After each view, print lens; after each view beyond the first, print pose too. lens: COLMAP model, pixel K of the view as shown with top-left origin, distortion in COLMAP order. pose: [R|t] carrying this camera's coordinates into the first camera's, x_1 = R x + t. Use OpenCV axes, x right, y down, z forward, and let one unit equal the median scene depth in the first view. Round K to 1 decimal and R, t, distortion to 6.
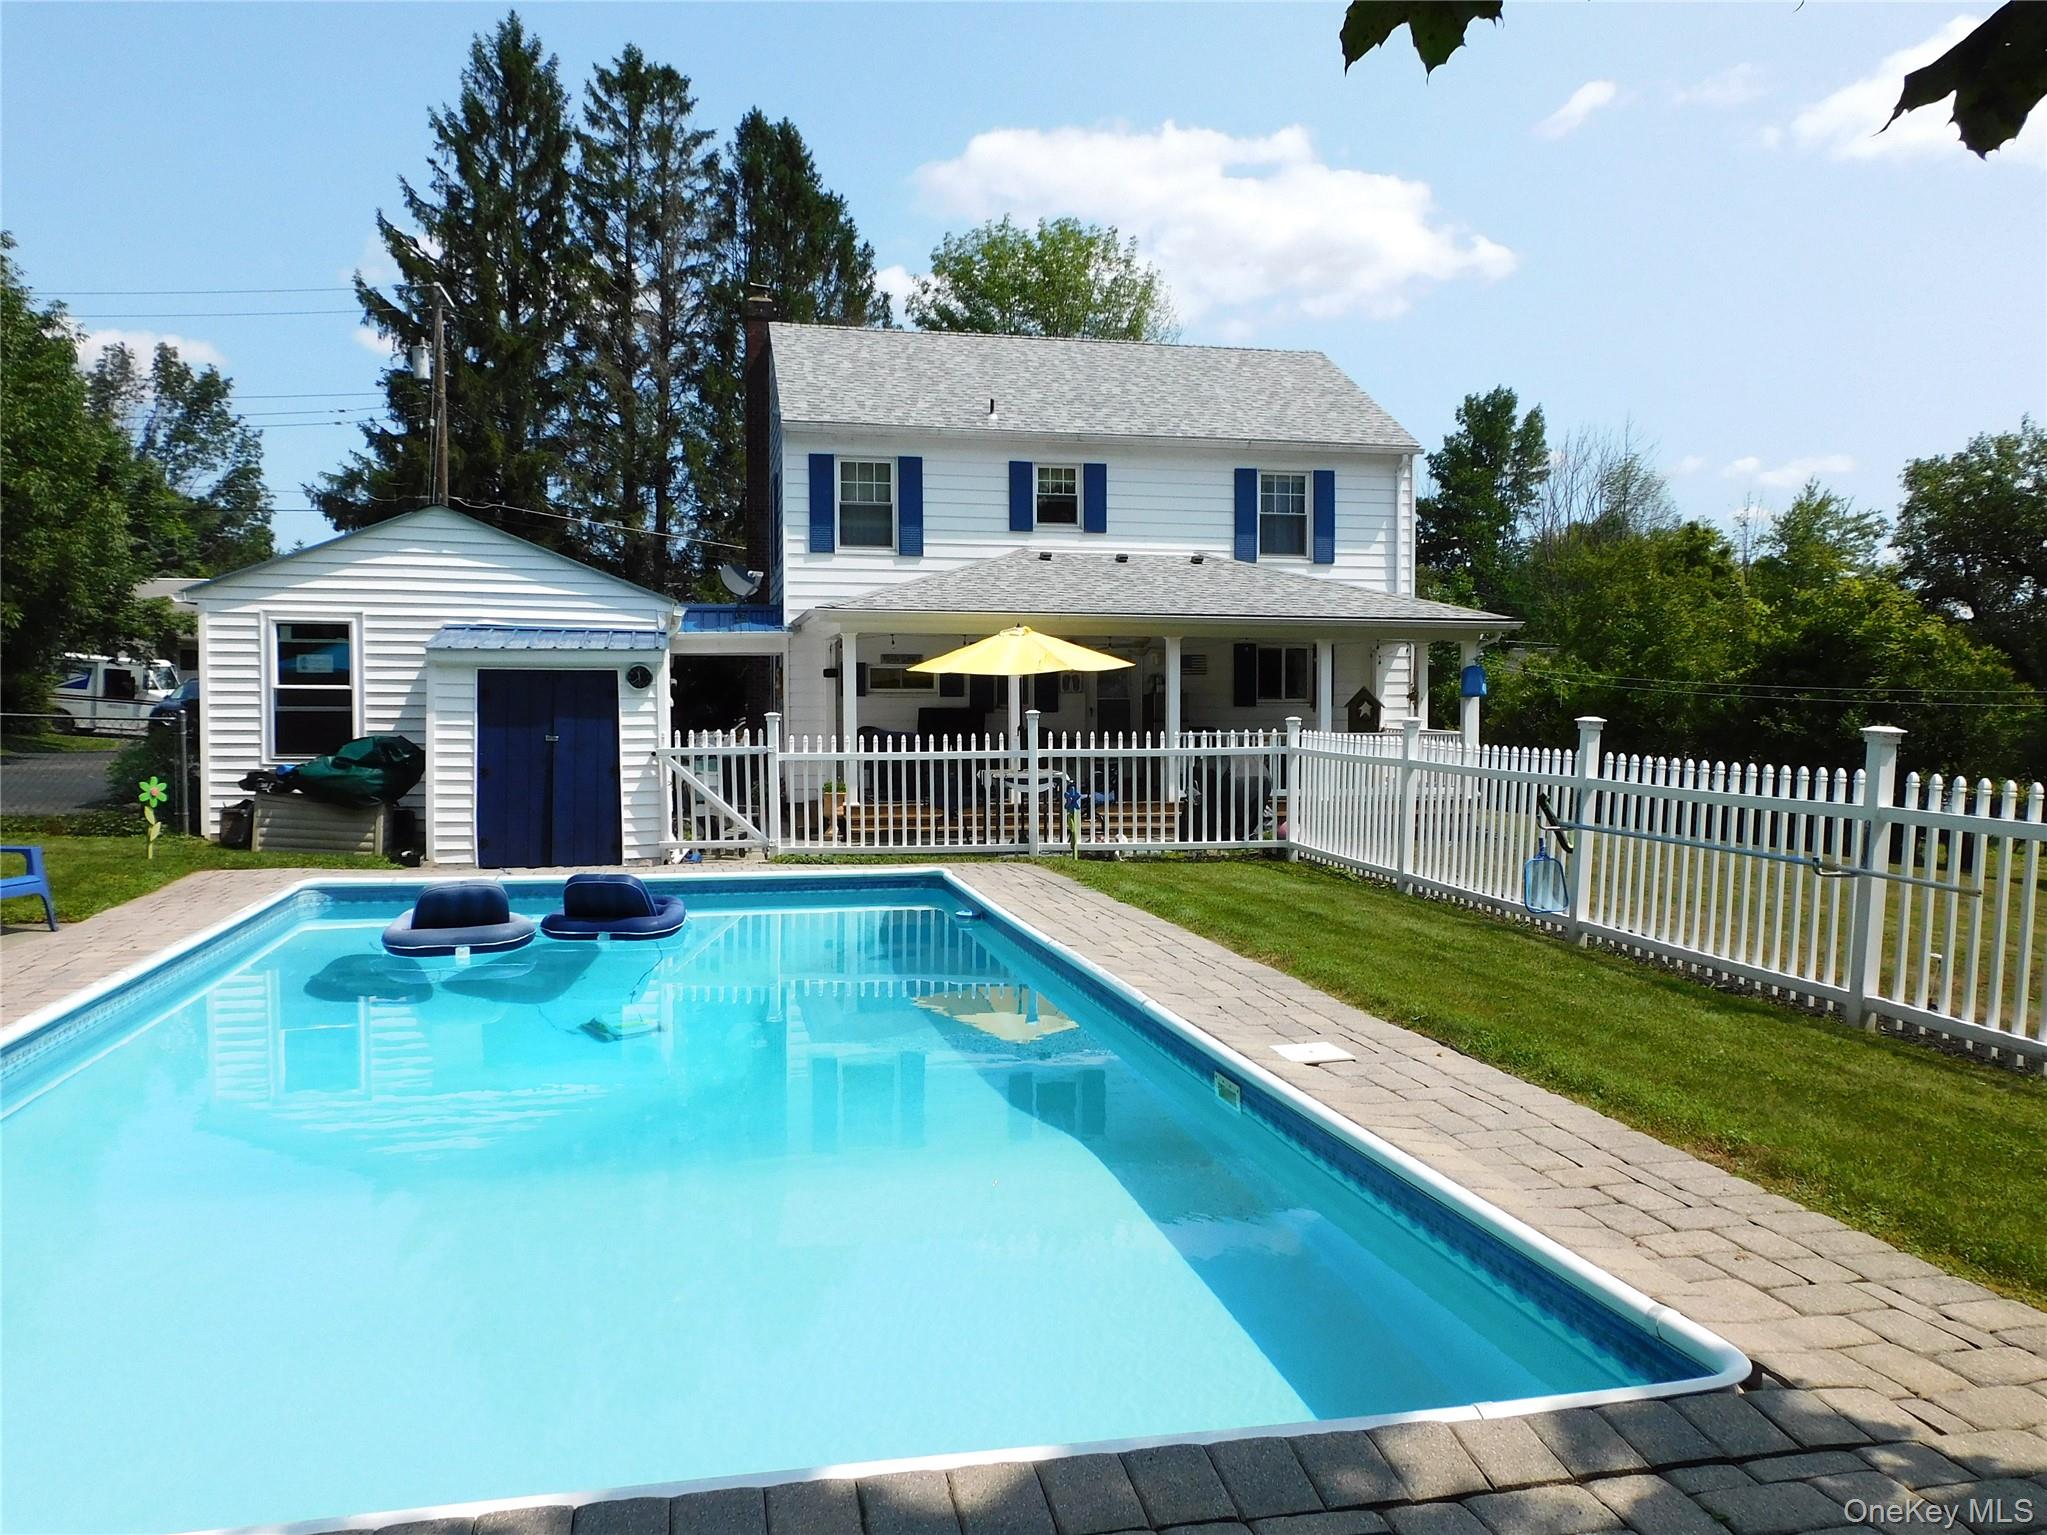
lens RADIAL K [[1504.4, 0, 1023.5], [0, 1504.4, 767.5], [0, 0, 1]] dist [-0.000029, -0.002939]
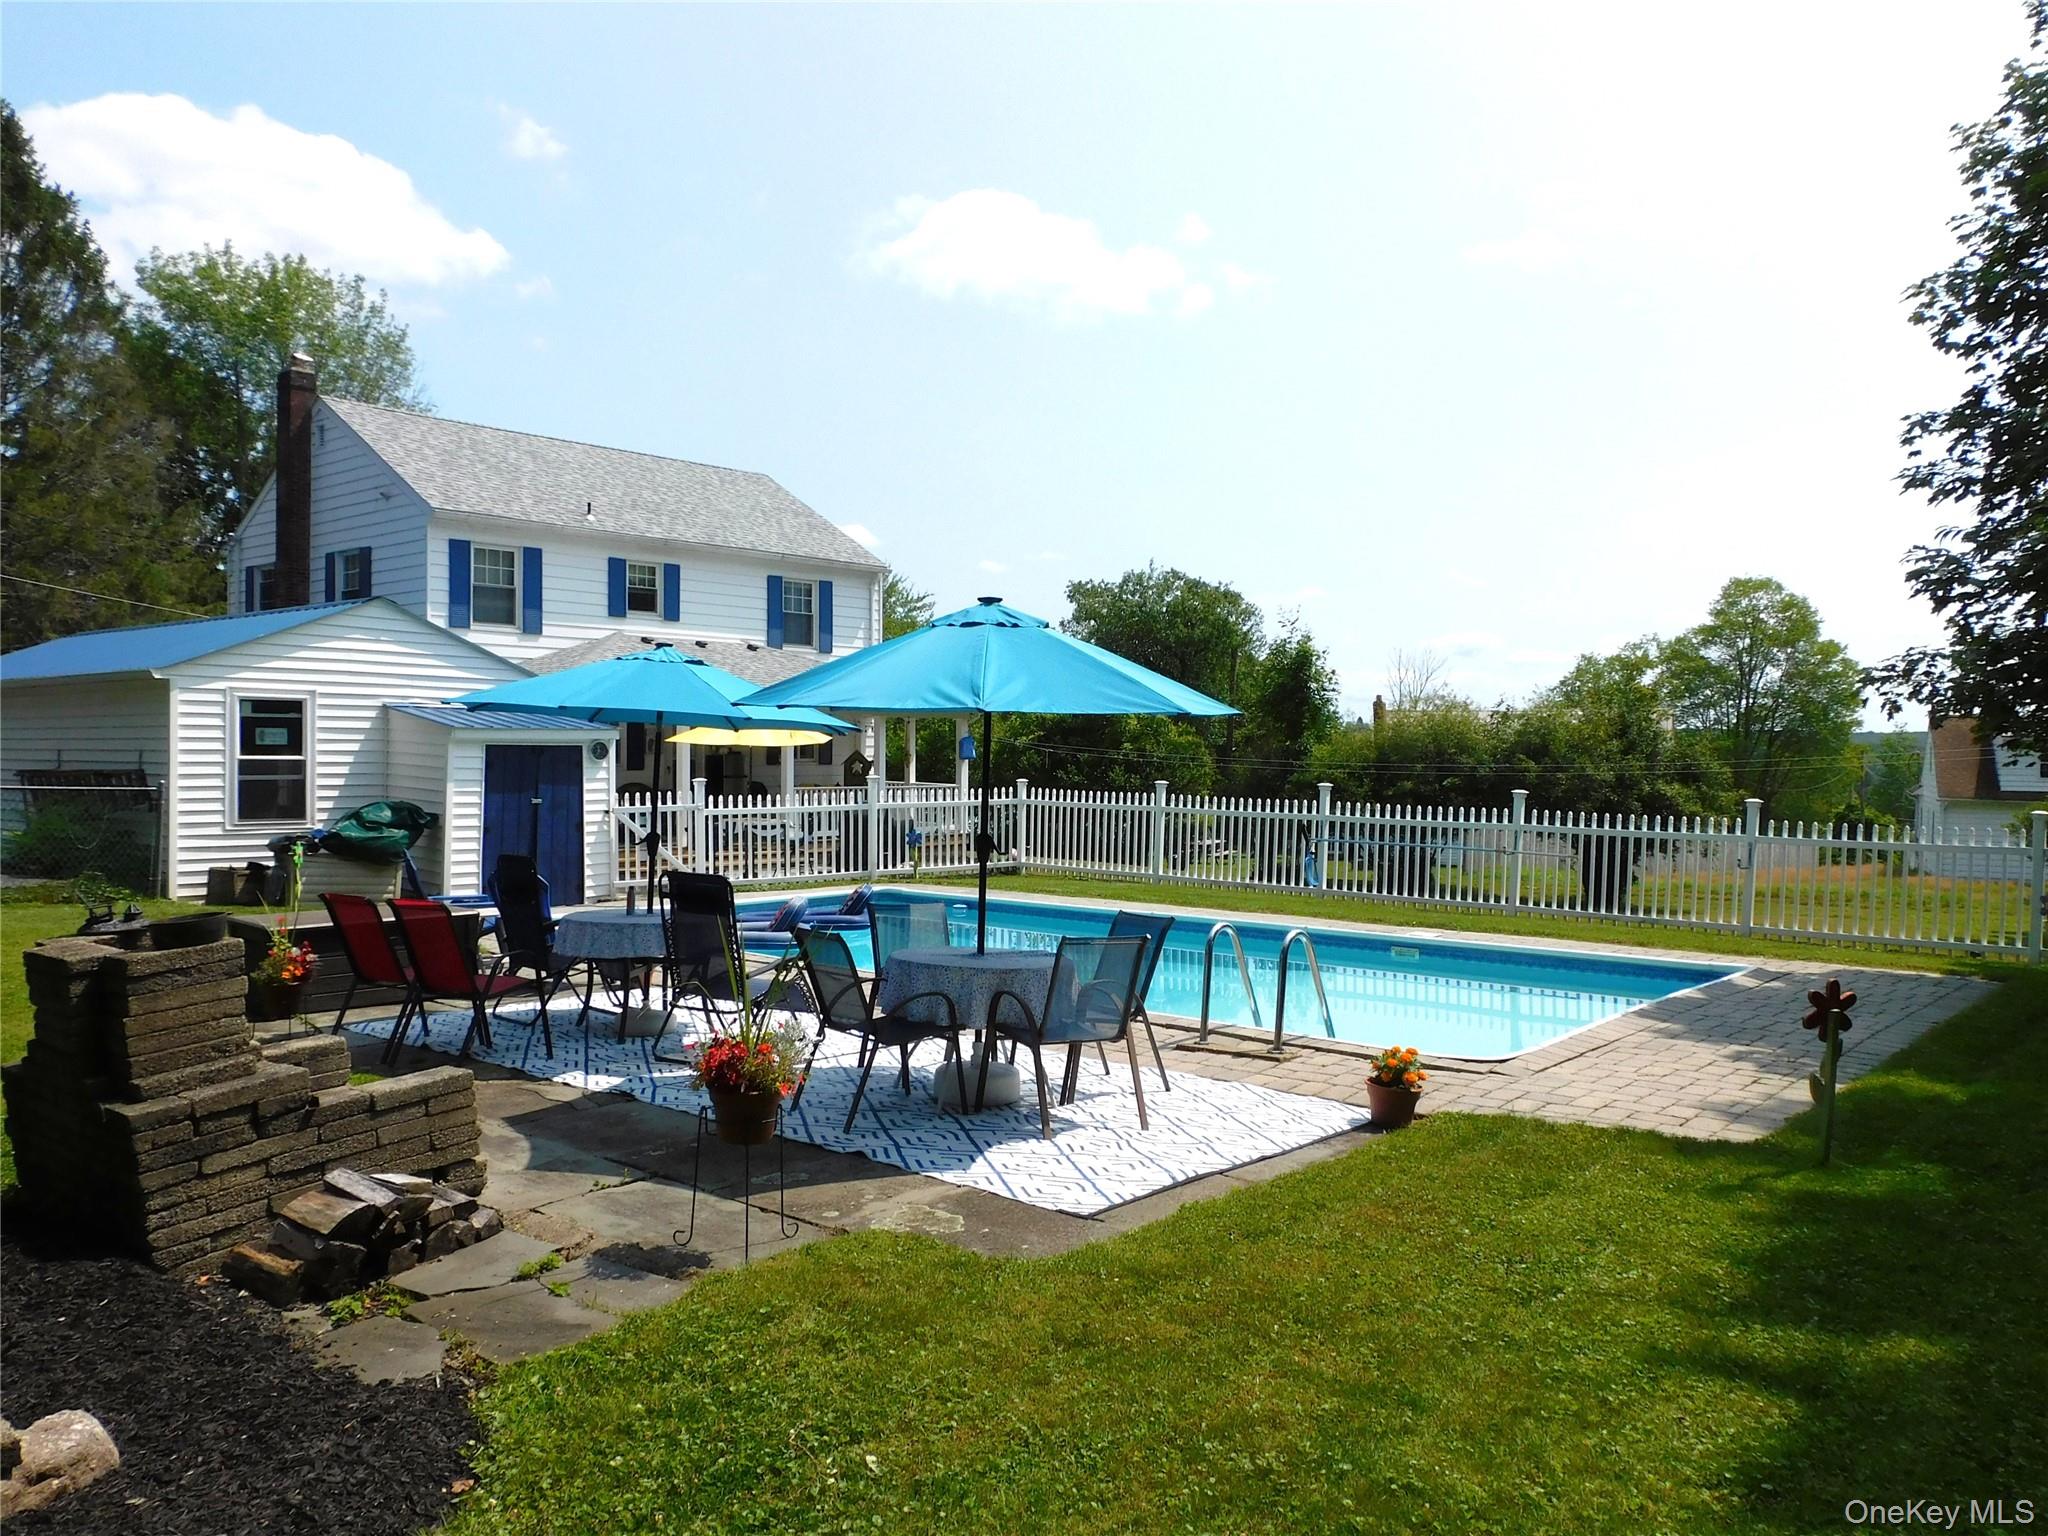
lens RADIAL K [[1515.4, 0, 1035.3], [0, 1515.4, 791.2], [0, 0, 1]] dist [-0.010950, -0.002966]
pose [[0.795716, -0.013193, 0.605526, -0.458312], [0.020551, 0.999775, -0.005224, -0.007952], [-0.605321, 0.016601, 0.795808, -0.137521]]
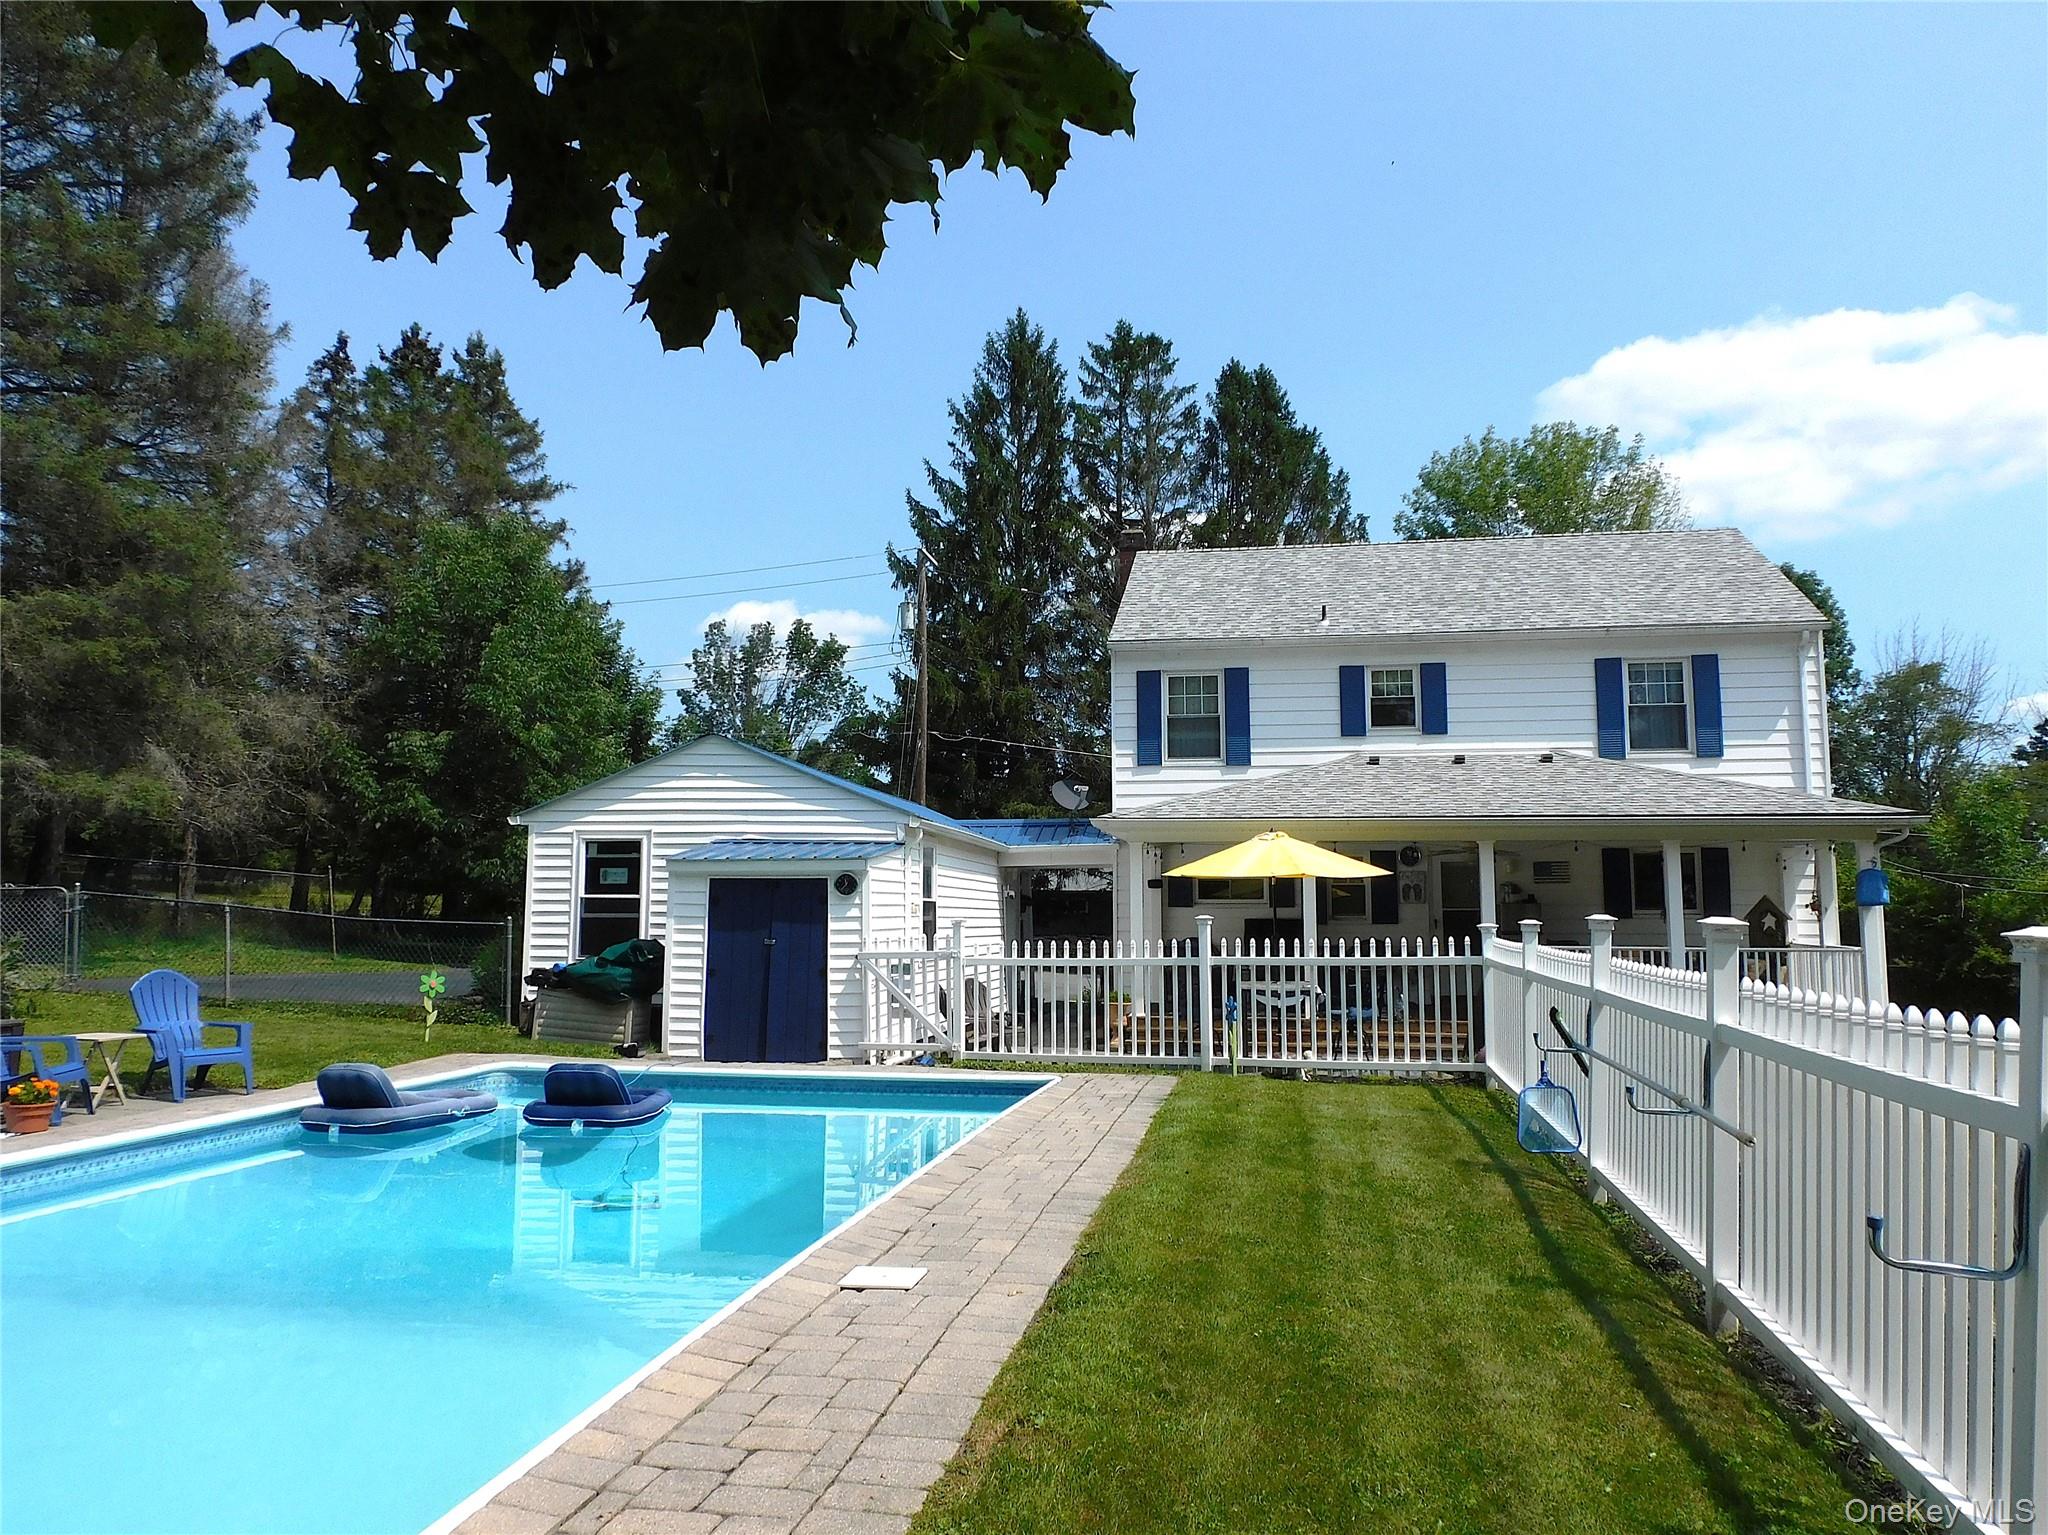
lens RADIAL K [[1483.1, 0, 1040.1], [0, 1483.1, 780.5], [0, 0, 1]] dist [-0.000188, -0.000764]
pose [[0.926832, -0.034385, -0.373899, 0.166648], [-0.017968, 0.990596, -0.135637, 0.004223], [0.375047, 0.132431, 0.917498, 0.051809]]
